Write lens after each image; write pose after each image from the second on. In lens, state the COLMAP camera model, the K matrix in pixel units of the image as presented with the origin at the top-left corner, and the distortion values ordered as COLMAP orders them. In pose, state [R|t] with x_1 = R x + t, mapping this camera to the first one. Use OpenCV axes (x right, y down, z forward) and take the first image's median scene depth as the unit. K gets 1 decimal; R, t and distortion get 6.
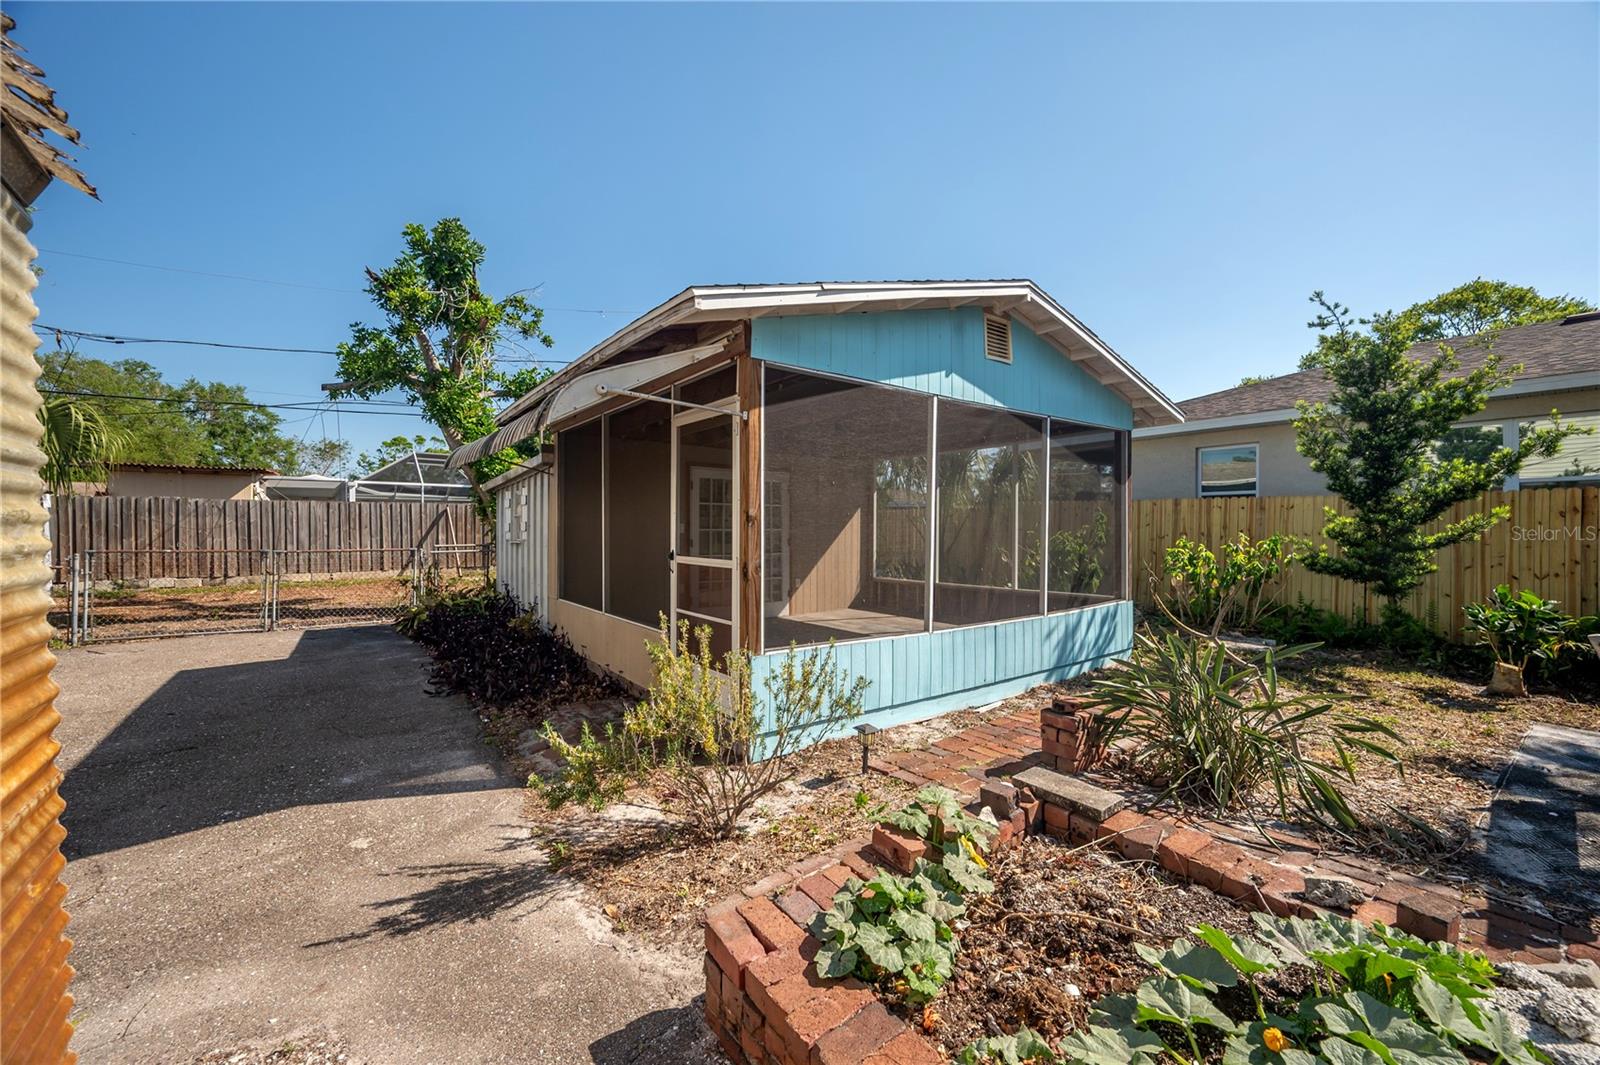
lens RADIAL K [[634.2, 0, 803.7], [0, 634.2, 530.2], [0, 0, 1]] dist [0.001667, 0.000115]
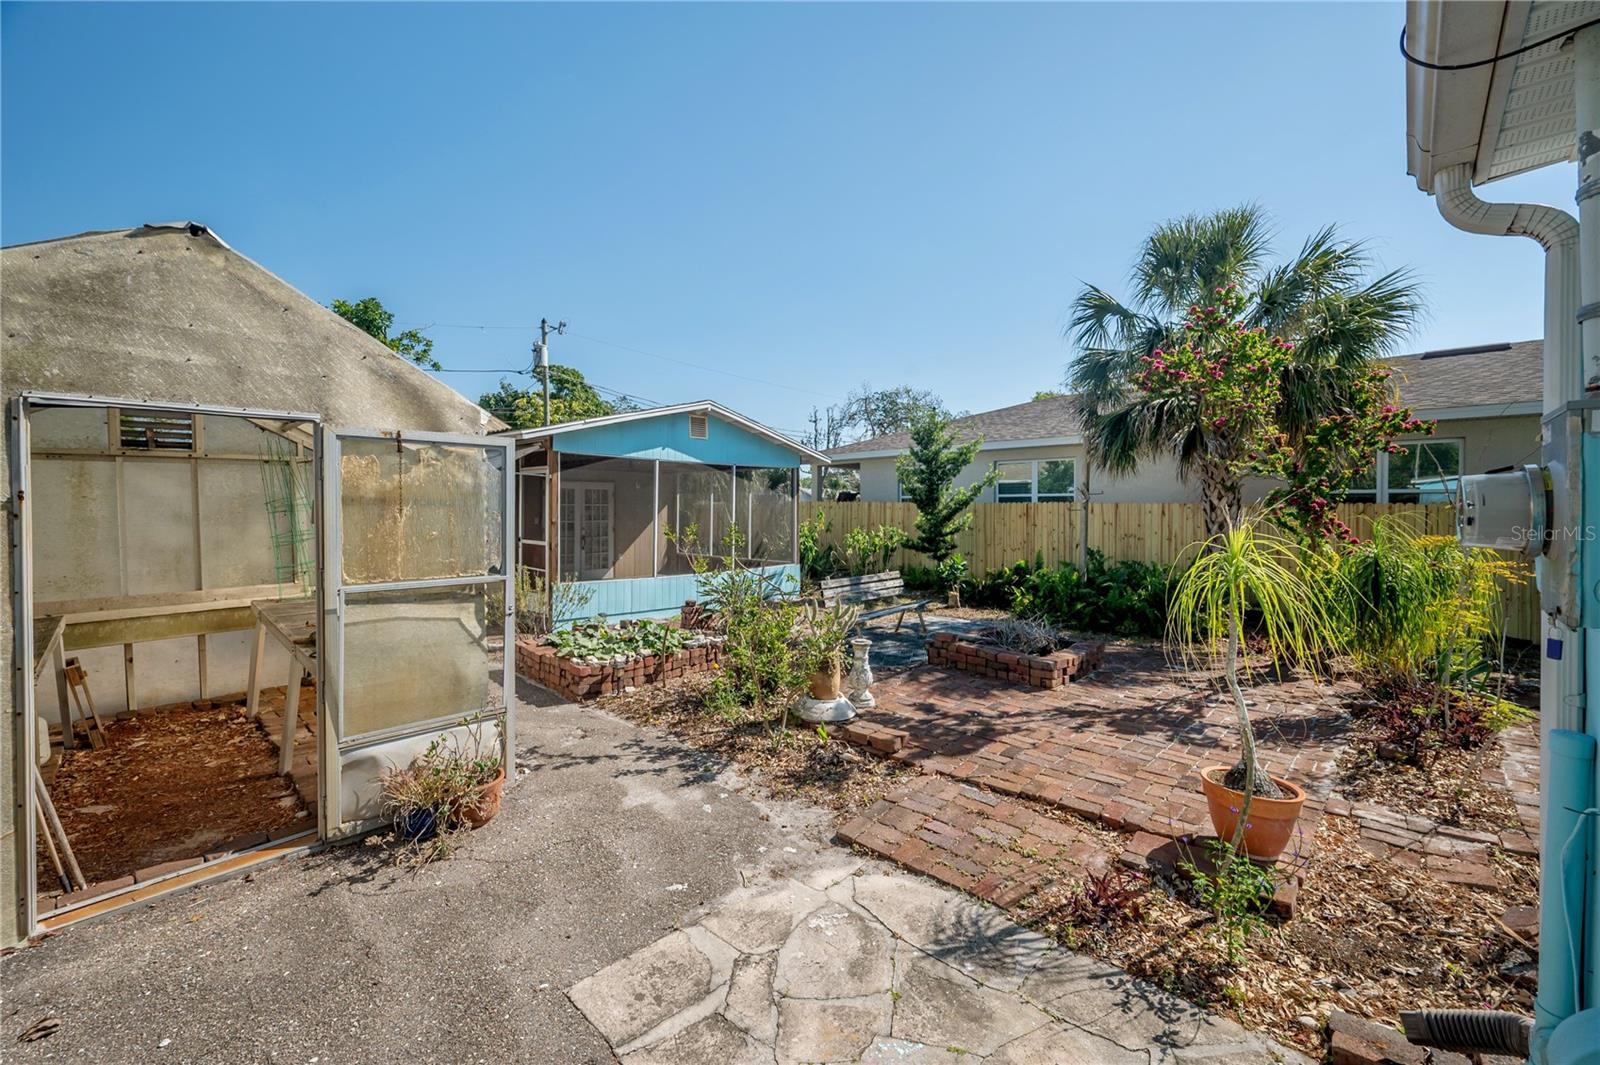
lens RADIAL K [[645.6, 0, 799.4], [0, 645.6, 512.1], [0, 0, 1]] dist [0.000411, -0.000077]
pose [[0.989142, 0.005230, 0.146872, 0.246720], [-0.005626, 0.999982, 0.002284, -0.037134], [-0.146858, -0.003085, 0.989153, -0.764230]]
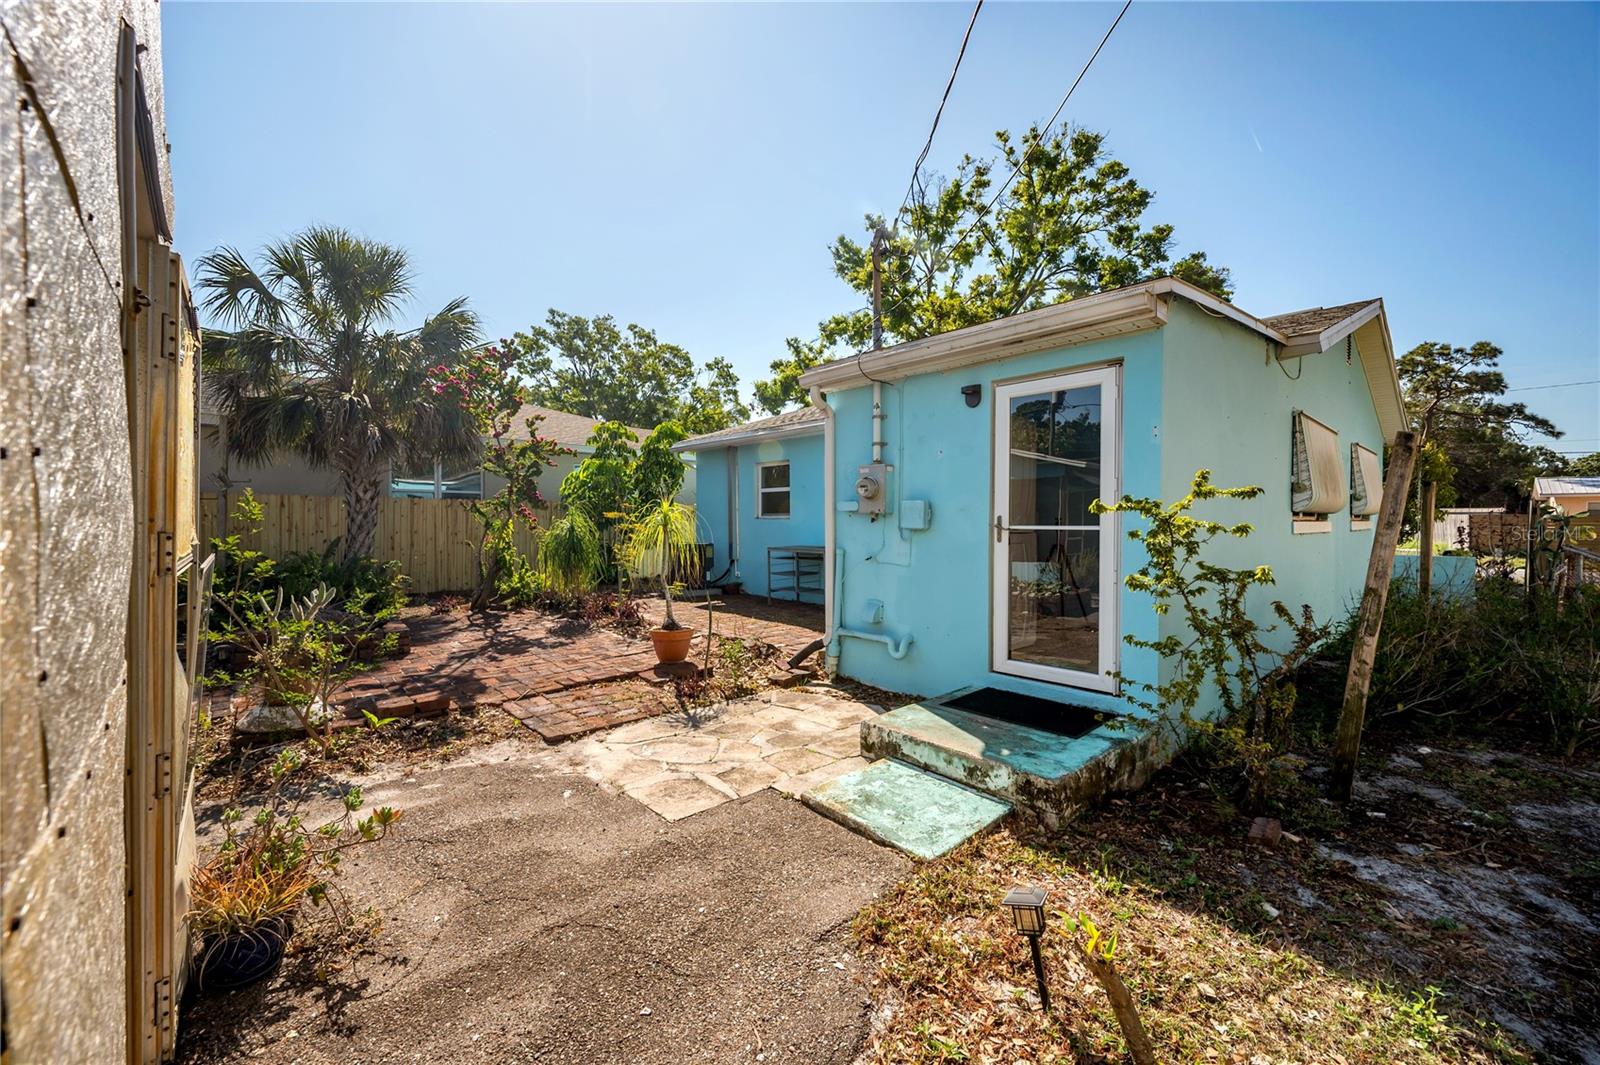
lens RADIAL K [[634.3, 0, 798.0], [0, 634.3, 523.8], [0, 0, 1]] dist [0.000008, -0.000025]
pose [[-0.073382, -0.004373, 0.997294, -0.264548], [-0.001571, 0.999990, 0.004269, 0.001261], [-0.997303, -0.001254, -0.073388, -0.475610]]
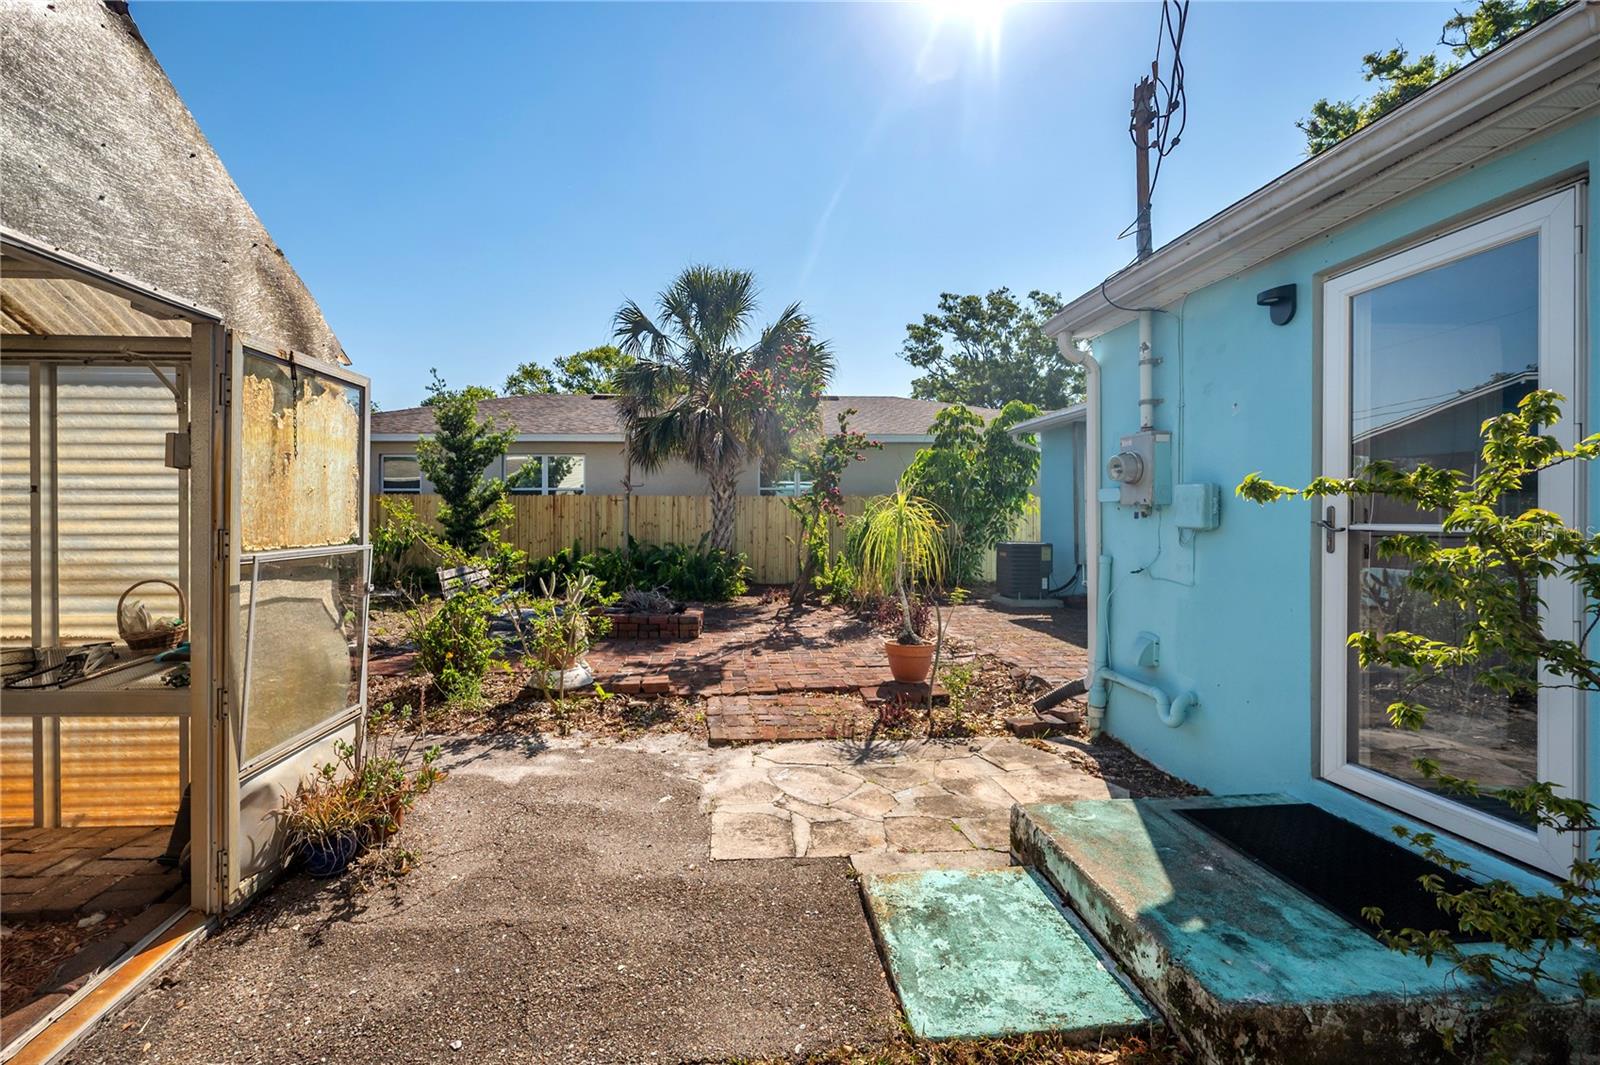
lens RADIAL K [[686.5, 0, 758.1], [0, 686.5, 511.4], [0, 0, 1]] dist [-0.000549, 0.000038]
pose [[0.567938, 0.003699, 0.823063, -0.150531], [0.003362, 0.999971, -0.006814, -0.000123], [-0.823065, 0.006637, 0.567909, -0.683183]]
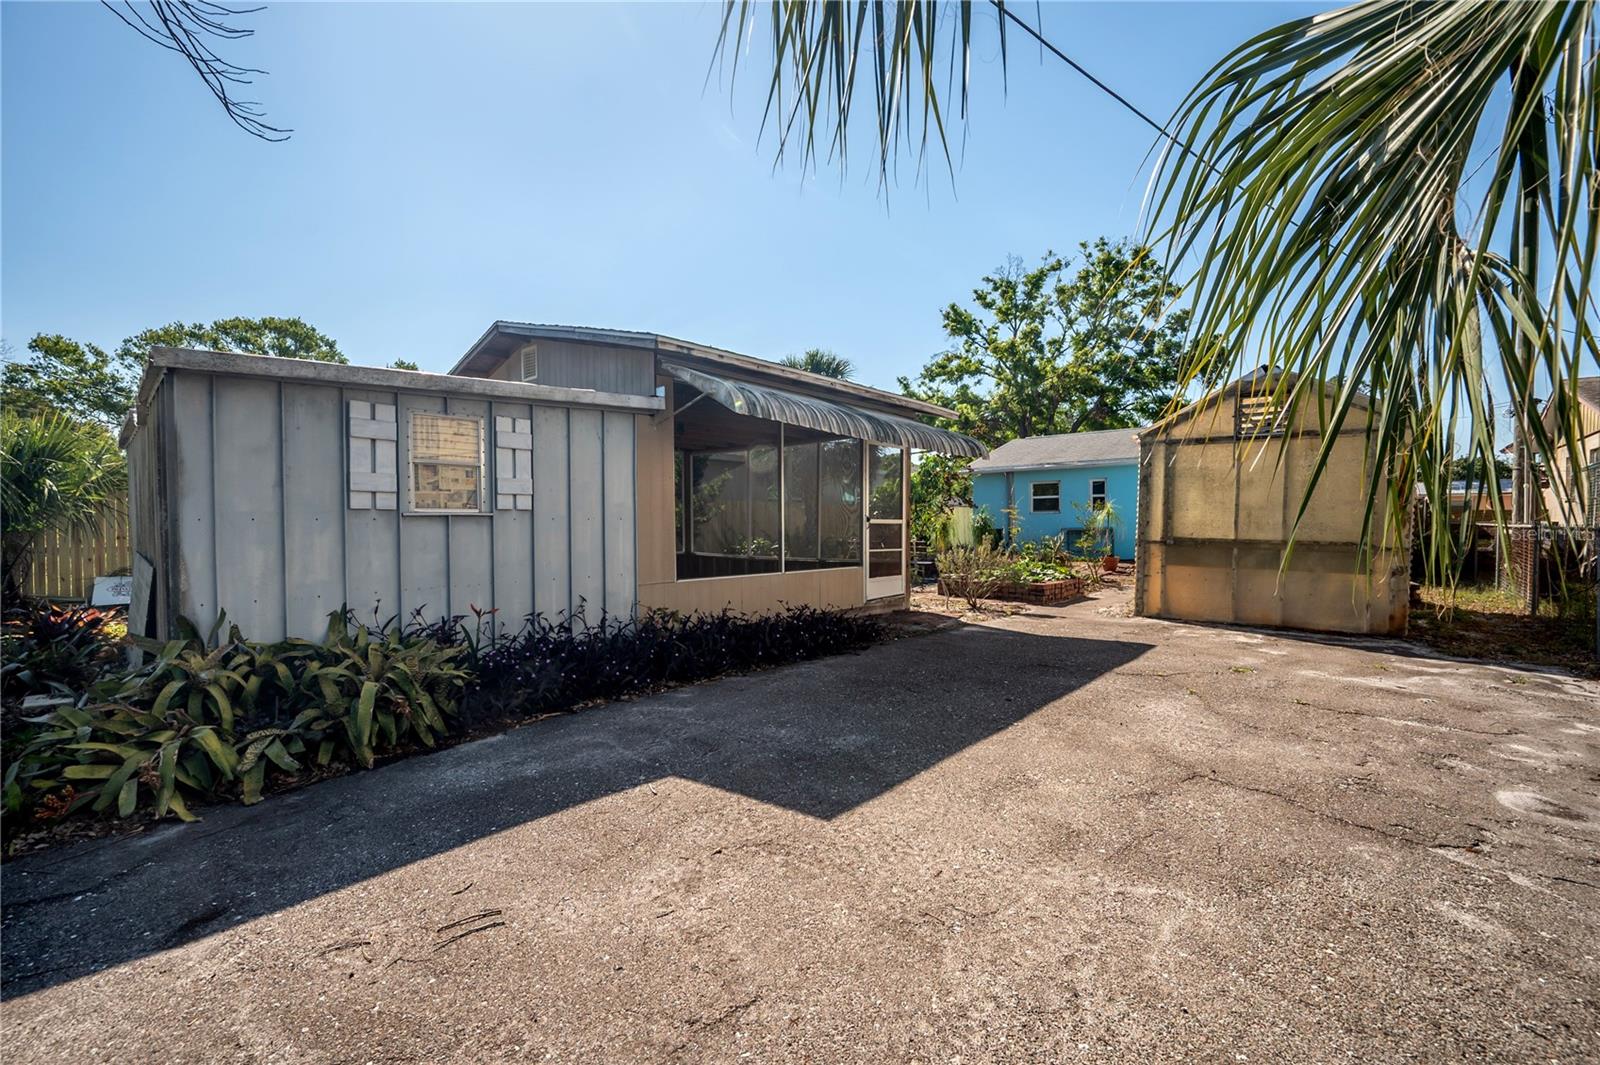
lens RADIAL K [[664.4, 0, 792.3], [0, 664.4, 532.7], [0, 0, 1]] dist [0.000908, 0.000049]
pose [[-0.184070, -0.009345, 0.982869, -1.342895], [0.009162, 0.999895, 0.011223, 0.036936], [-0.982870, 0.011071, -0.183965, 1.070696]]
